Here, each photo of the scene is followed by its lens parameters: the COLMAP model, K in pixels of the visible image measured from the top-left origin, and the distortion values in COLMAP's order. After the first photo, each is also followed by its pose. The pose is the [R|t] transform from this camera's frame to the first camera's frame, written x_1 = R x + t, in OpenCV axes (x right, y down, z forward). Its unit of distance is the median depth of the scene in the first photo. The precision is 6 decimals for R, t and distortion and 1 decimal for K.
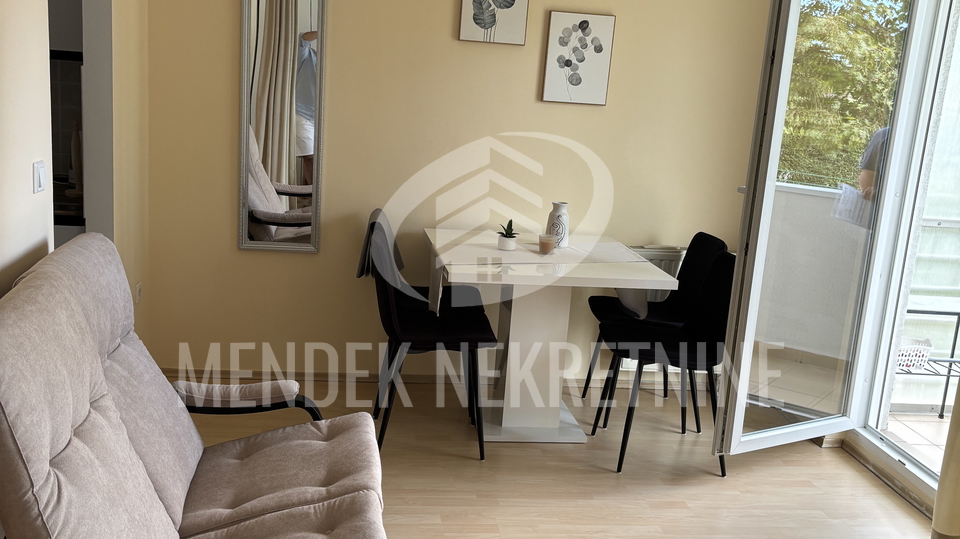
lens RADIAL K [[958.0, 0, 480.0], [0, 958.0, 269.5], [0, 0, 1]] dist [0.012298, 0.001179]
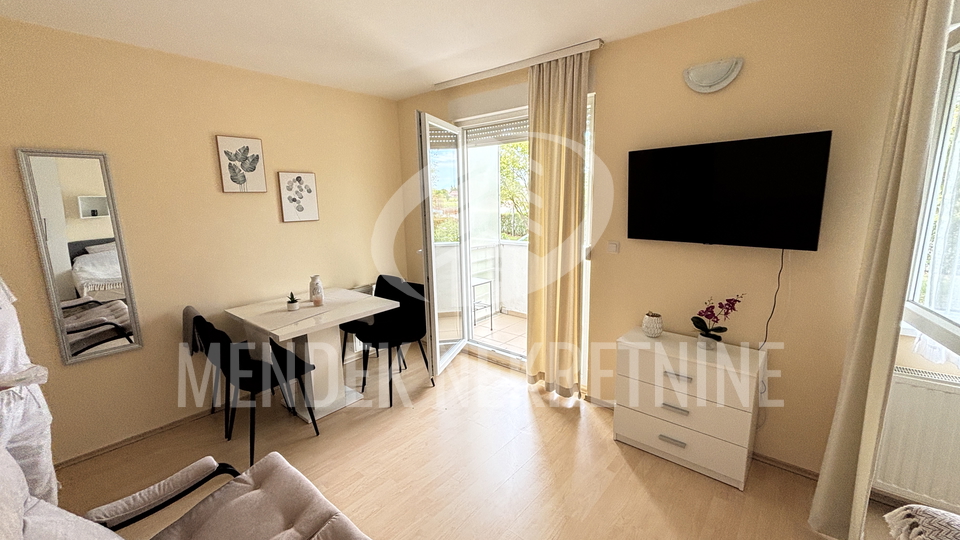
lens RADIAL K [[388.6, 0, 483.2], [0, 388.6, 262.9], [0, 0, 1]] dist [-0.000601, 0.000372]
pose [[0.742607, -0.198376, 0.639673, -0.141546], [0.213554, 0.975406, 0.054575, -0.064649], [-0.634767, 0.096077, 0.766708, 0.226545]]
